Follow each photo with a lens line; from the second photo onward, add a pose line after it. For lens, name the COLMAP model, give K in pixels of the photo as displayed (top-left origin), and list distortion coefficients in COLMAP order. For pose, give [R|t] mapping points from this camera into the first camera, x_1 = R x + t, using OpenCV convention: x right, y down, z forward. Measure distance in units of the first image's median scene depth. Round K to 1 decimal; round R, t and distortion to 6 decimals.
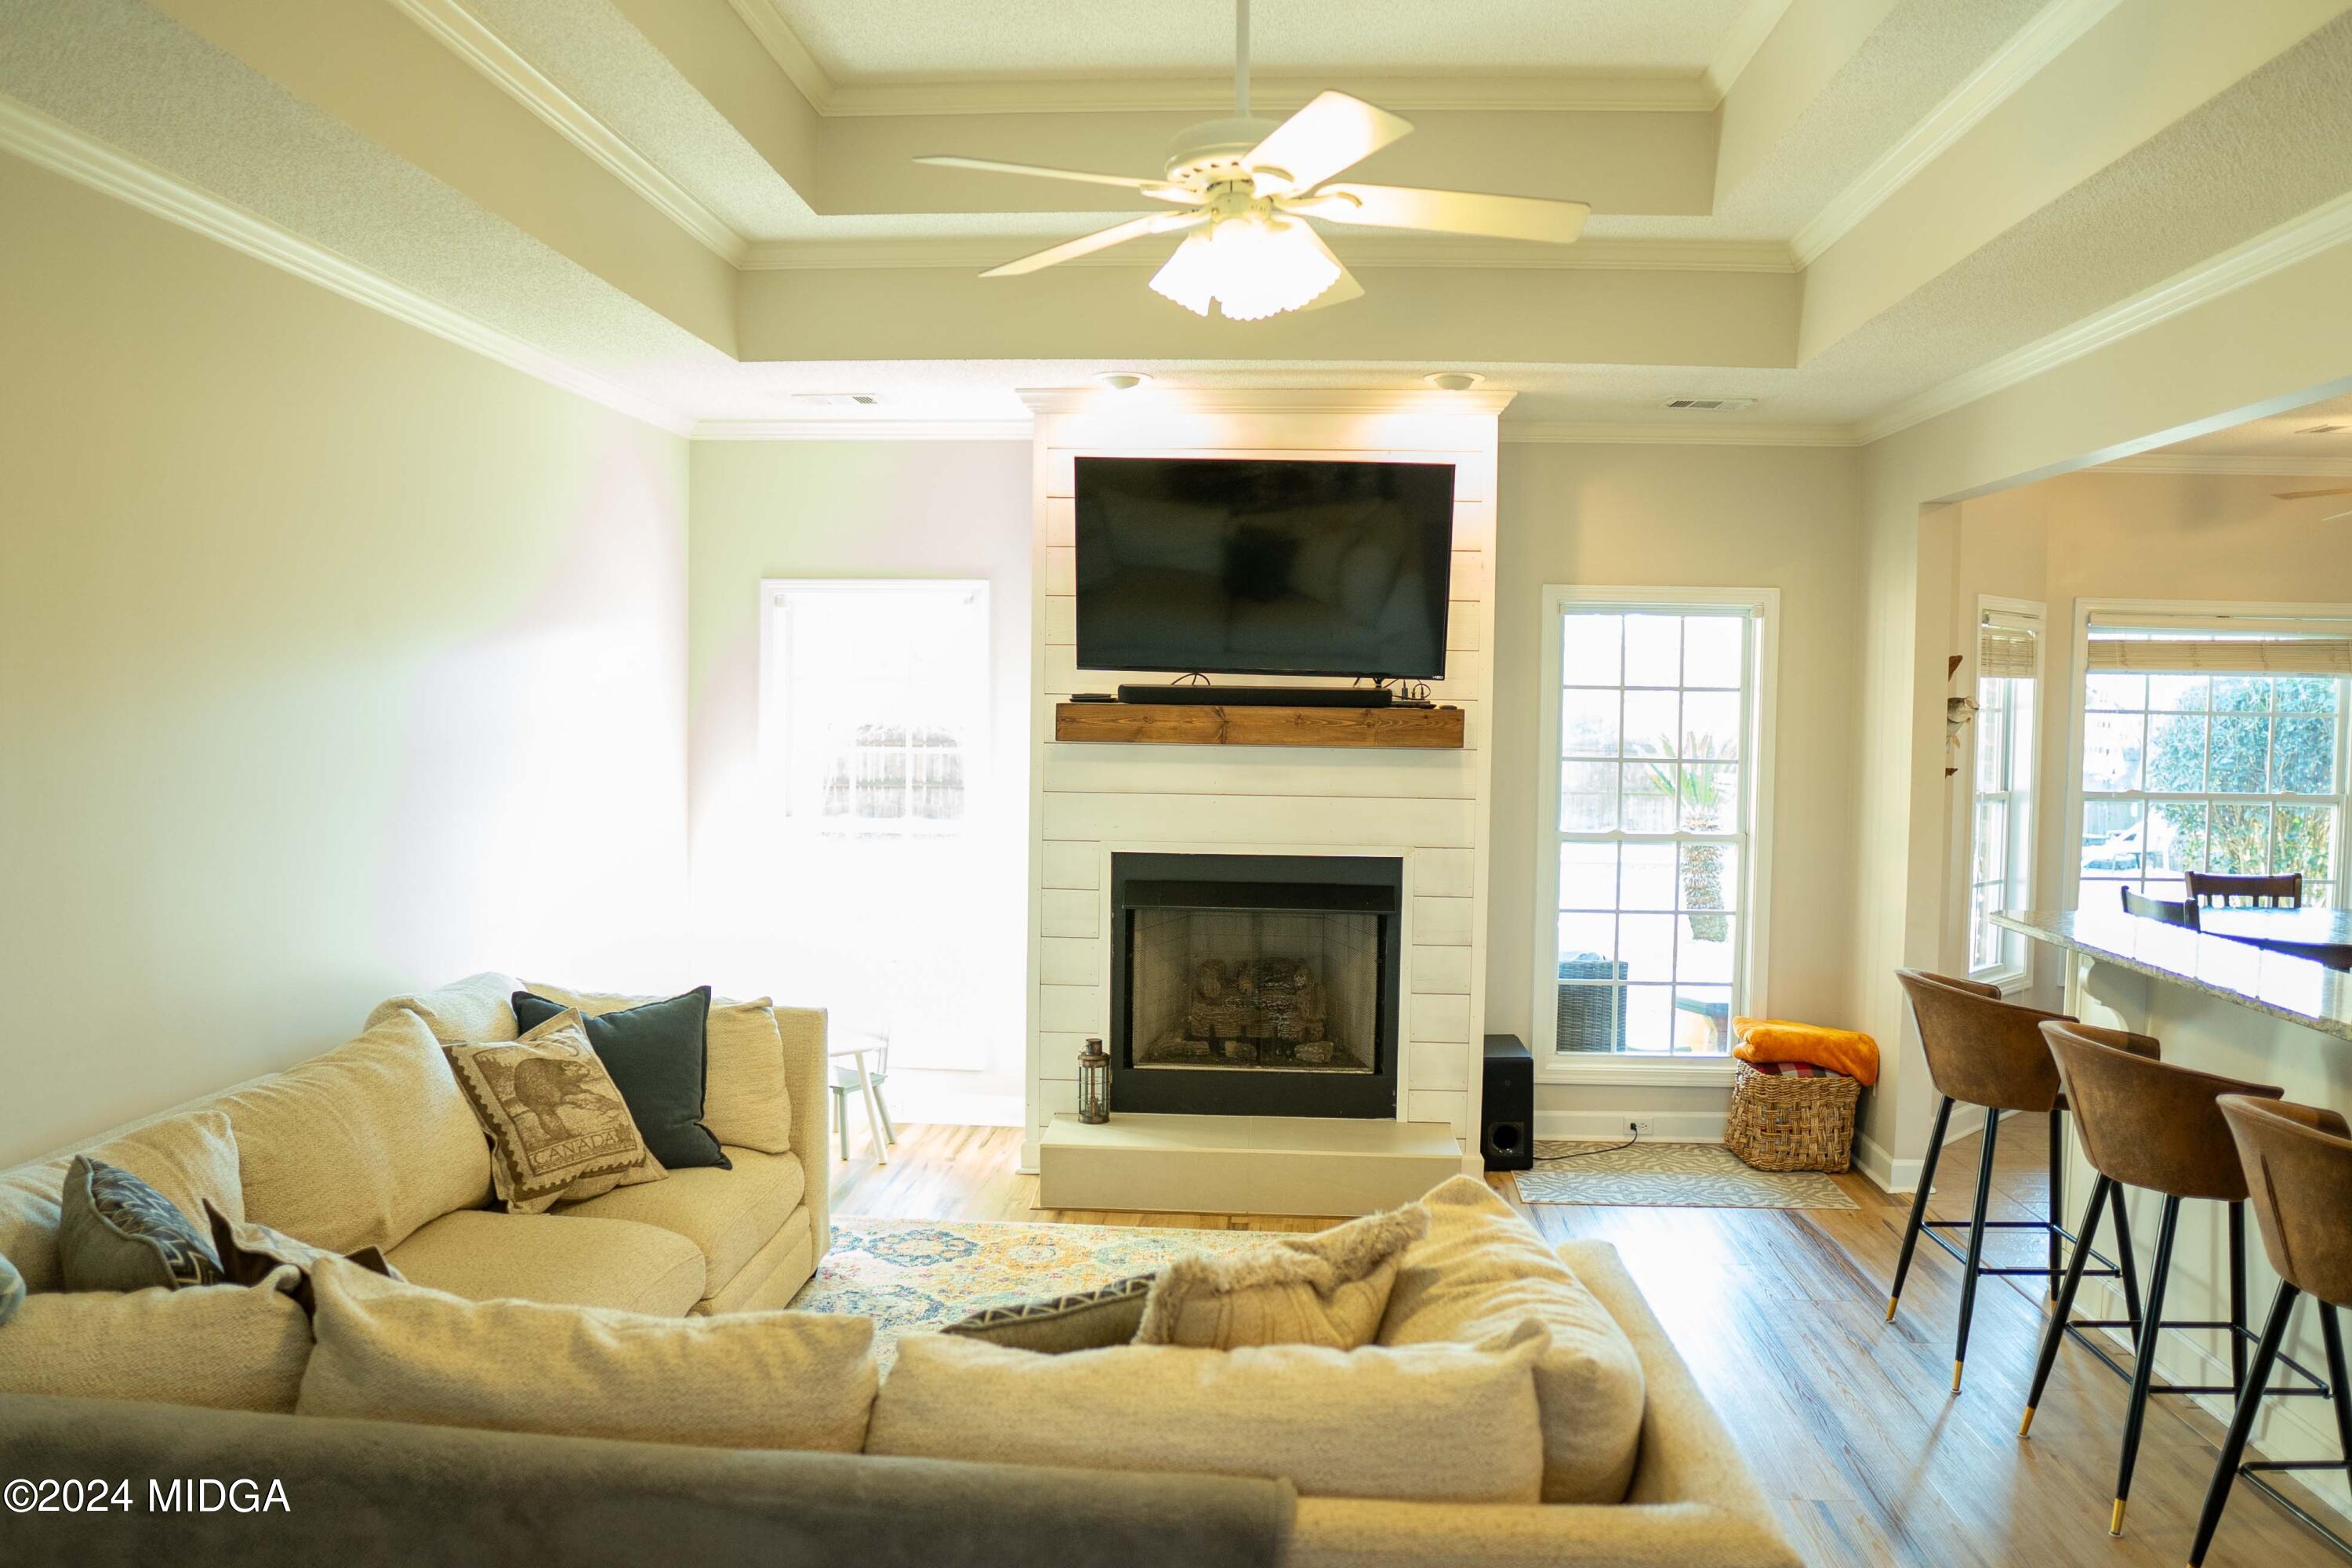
lens RADIAL K [[1667.3, 0, 1171.7], [0, 1667.3, 782.7], [0, 0, 1]] dist [-0.086787, 0.011582]
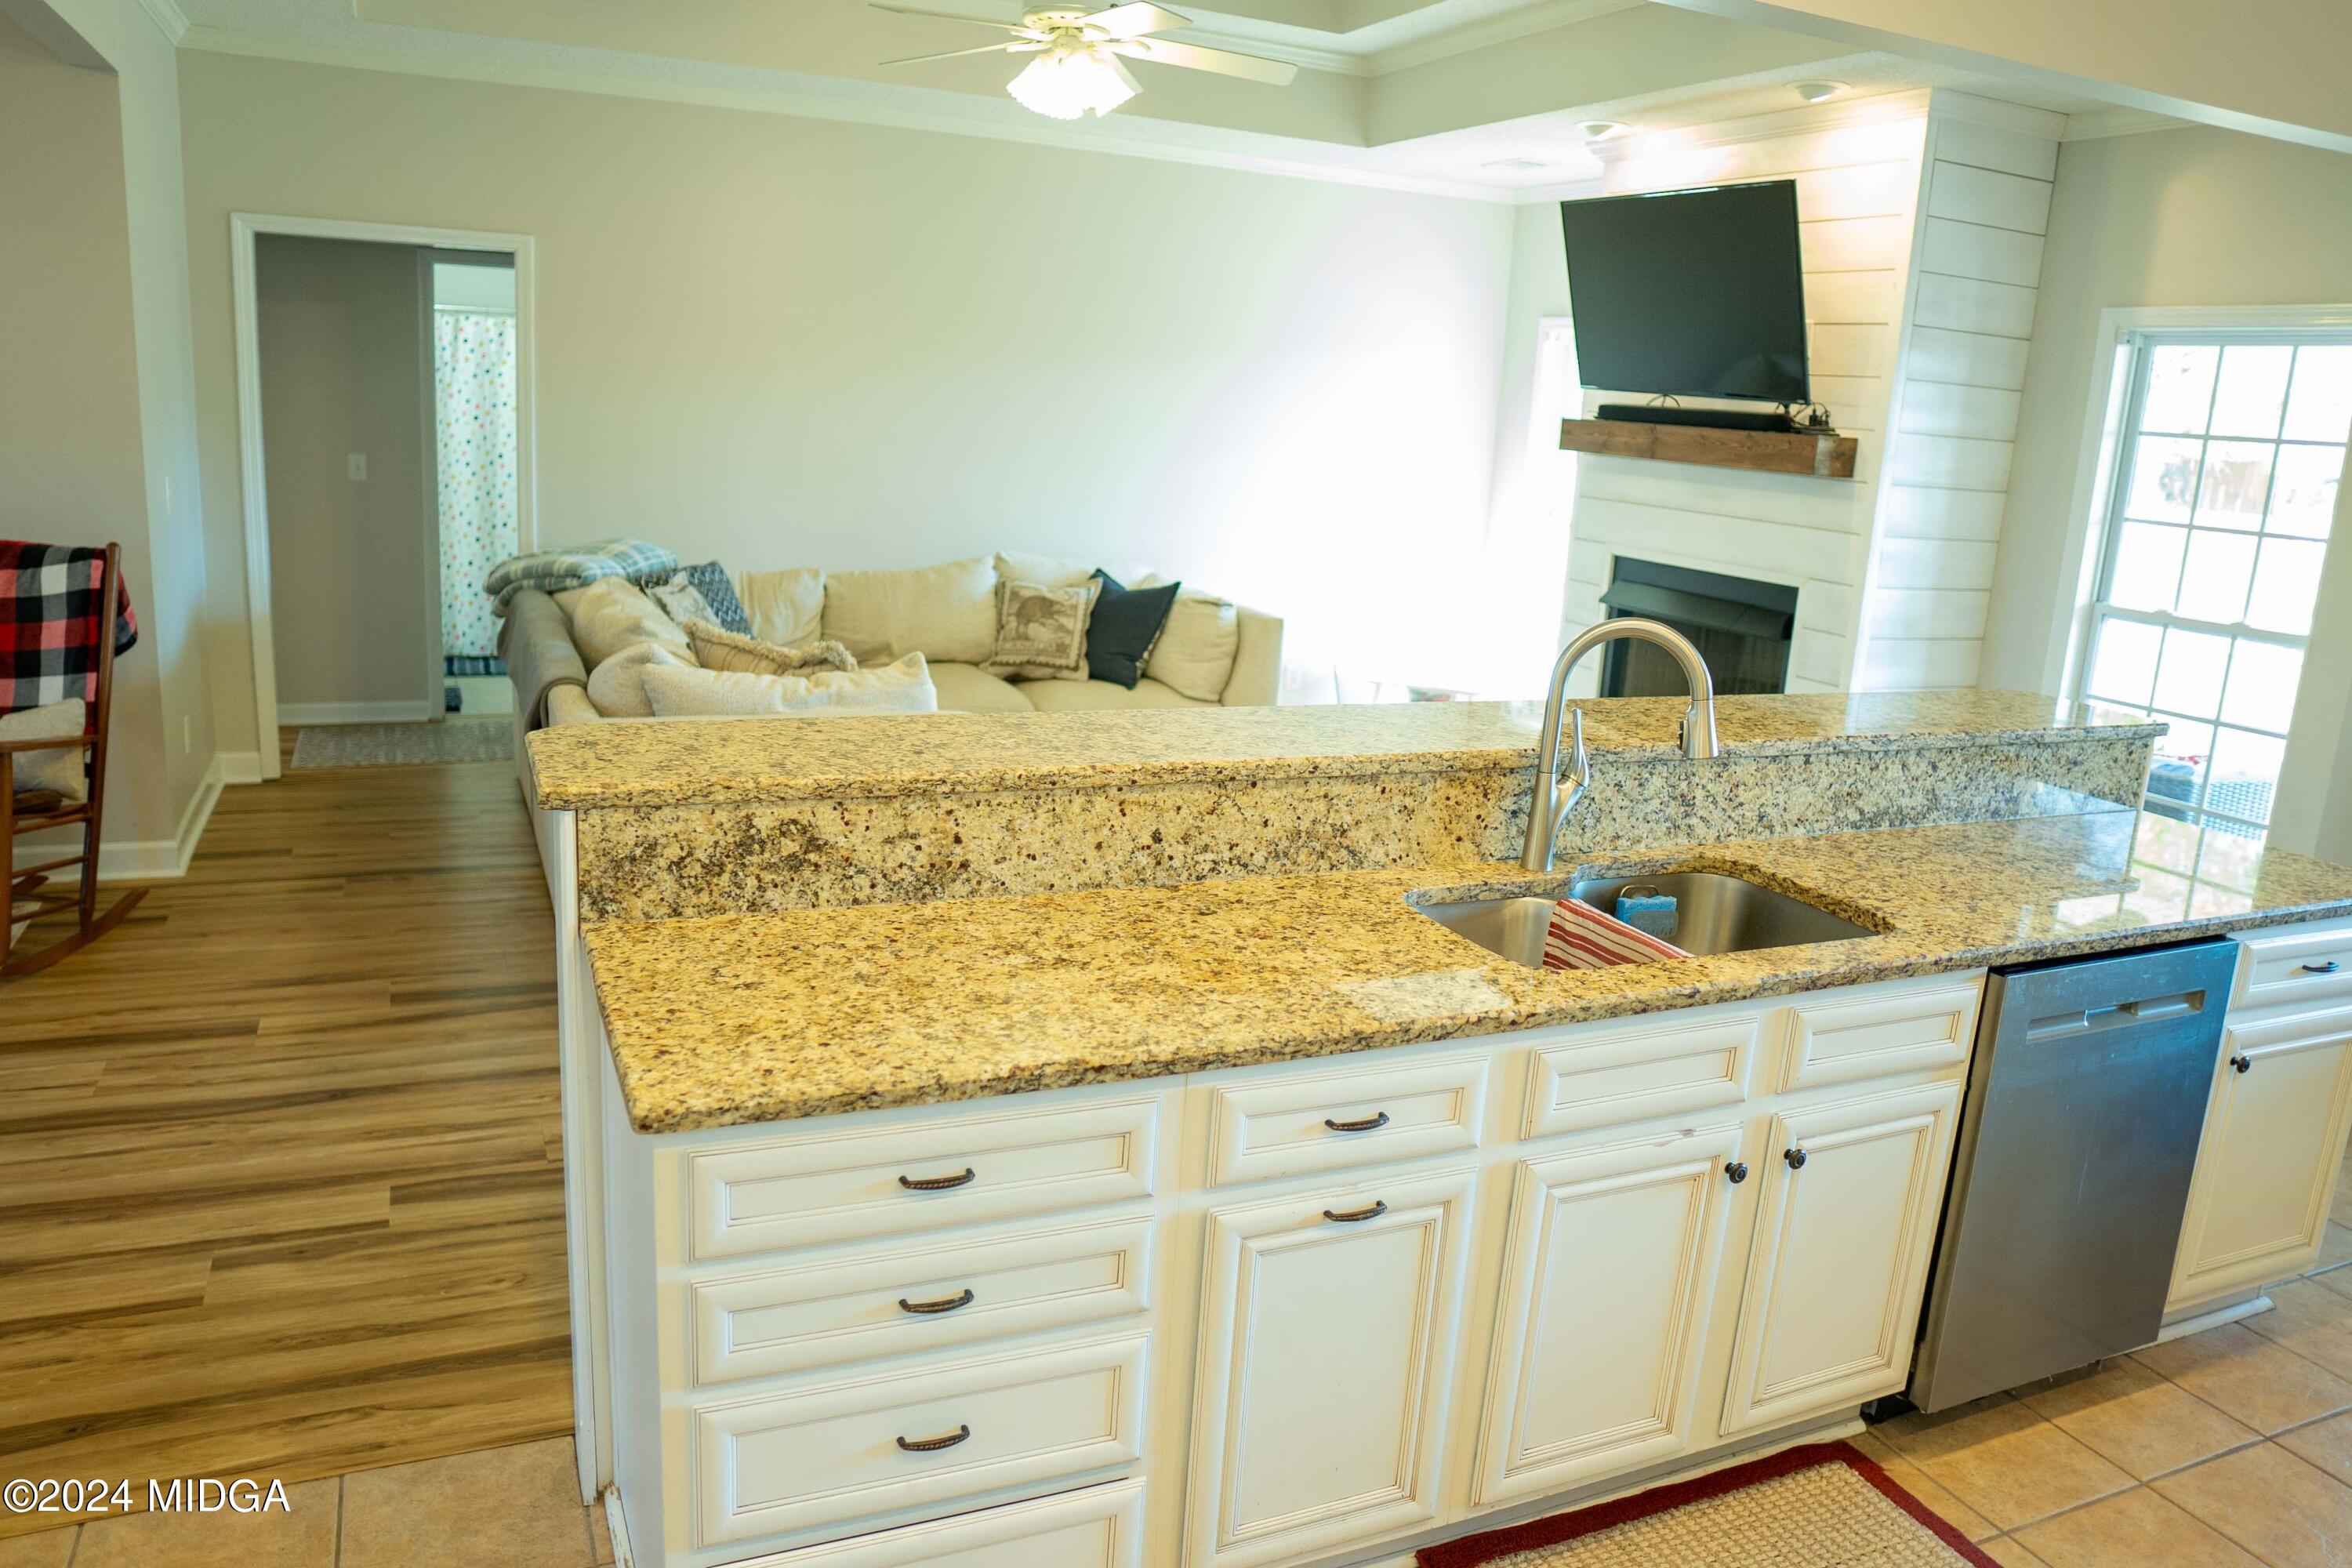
lens RADIAL K [[1667.3, 0, 1180.9], [0, 1667.3, 786.7], [0, 0, 1]] dist [-0.086787, 0.011582]
pose [[0.443553, 0.216927, -0.869600, 0.880291], [-0.095917, 0.976184, 0.194590, 0.005327], [0.891101, -0.002901, 0.453796, 0.233965]]
